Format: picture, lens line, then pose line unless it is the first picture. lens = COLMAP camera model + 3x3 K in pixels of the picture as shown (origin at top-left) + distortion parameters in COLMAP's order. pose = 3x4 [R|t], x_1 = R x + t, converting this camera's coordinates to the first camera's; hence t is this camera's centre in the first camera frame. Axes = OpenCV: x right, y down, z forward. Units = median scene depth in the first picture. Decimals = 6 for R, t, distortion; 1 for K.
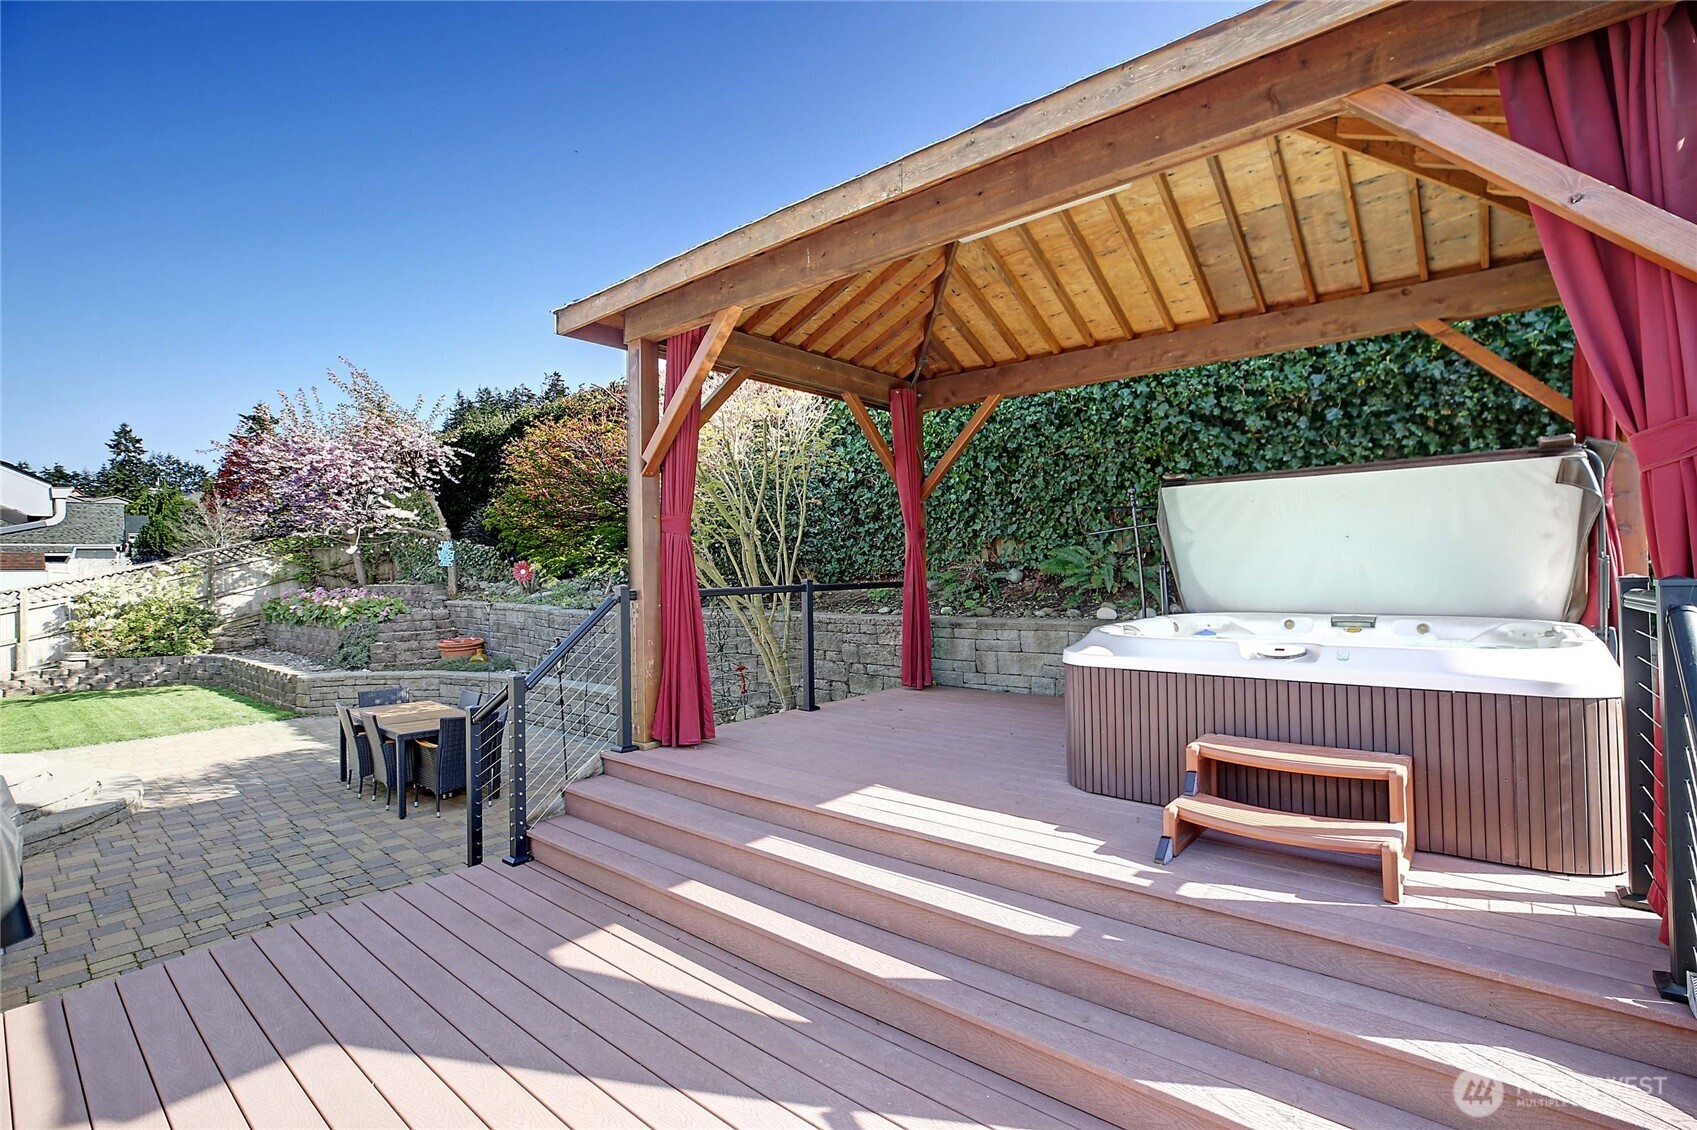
lens RADIAL K [[766.8, 0, 853.0], [0, 766.8, 569.7], [0, 0, 1]] dist [-0.003400, 0.005848]
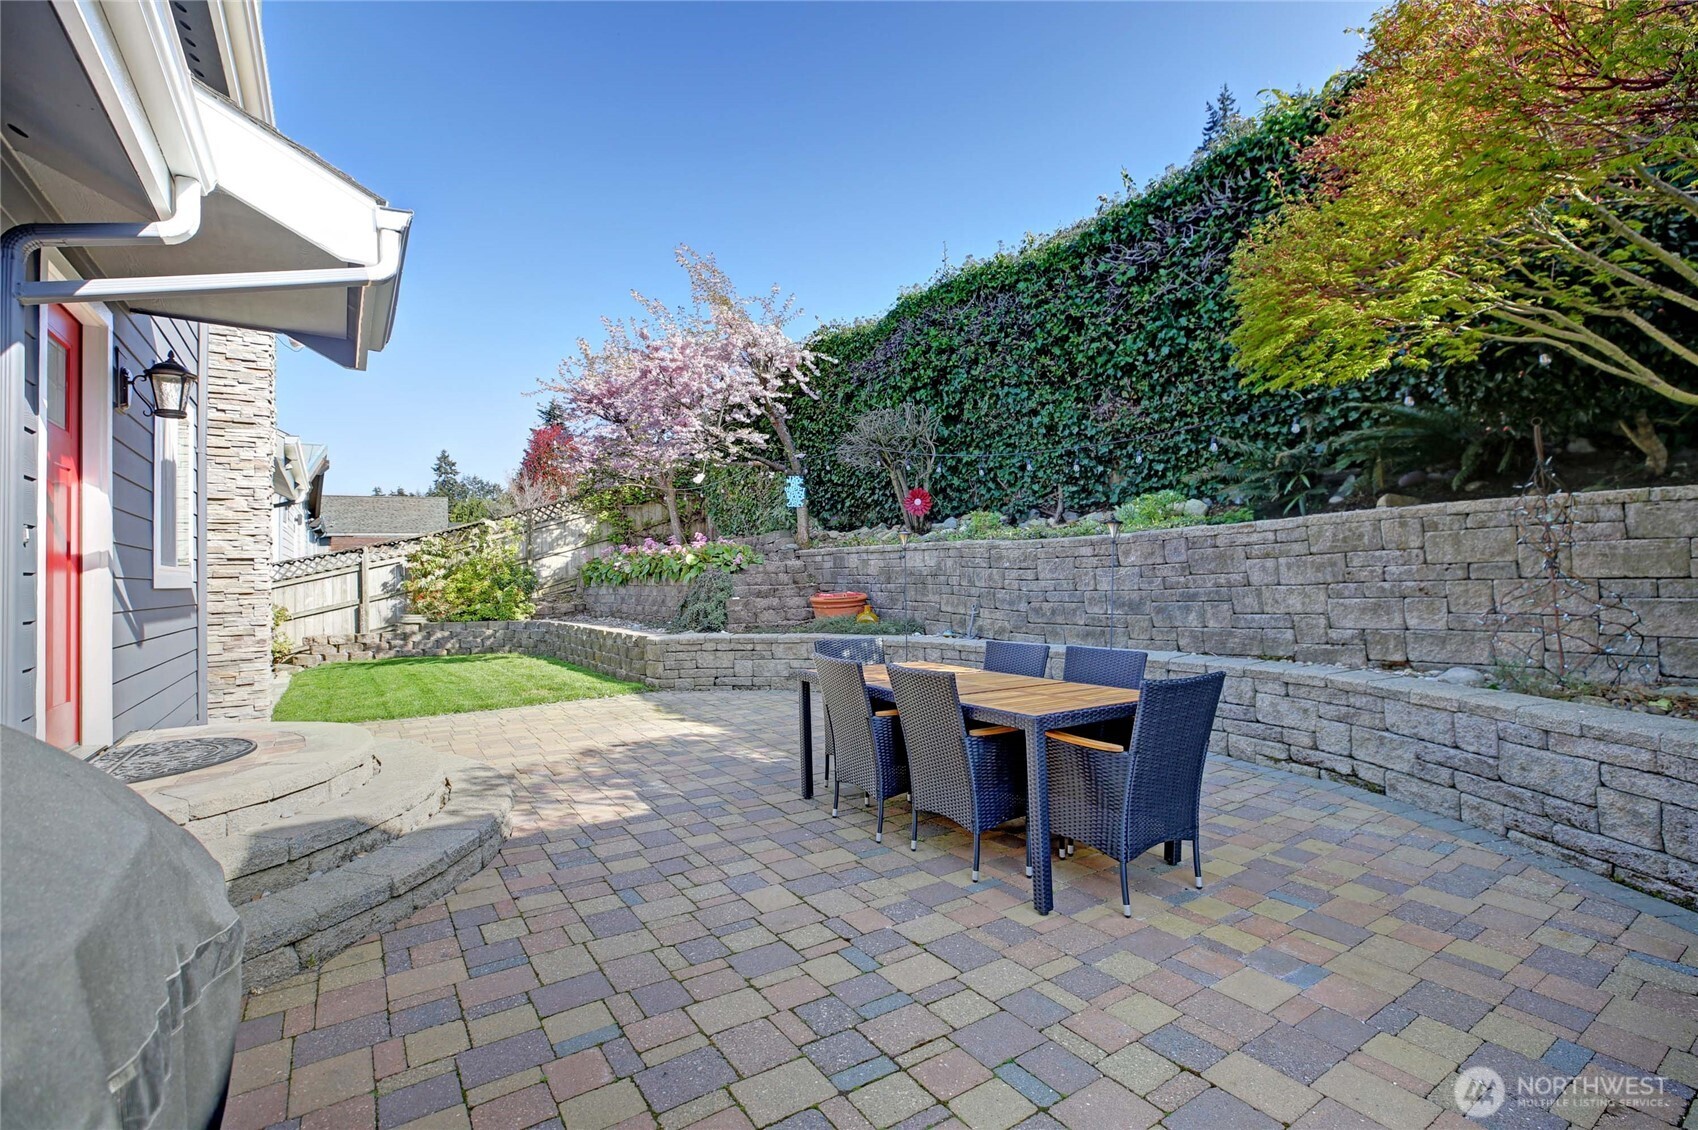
lens RADIAL K [[767.2, 0, 853.4], [0, 767.2, 571.8], [0, 0, 1]] dist [-0.003400, 0.005848]
pose [[0.965124, -0.006575, -0.261711, -0.275826], [0.005785, 0.999976, -0.003791, 0.065710], [0.261730, 0.002144, 0.965139, 0.270421]]
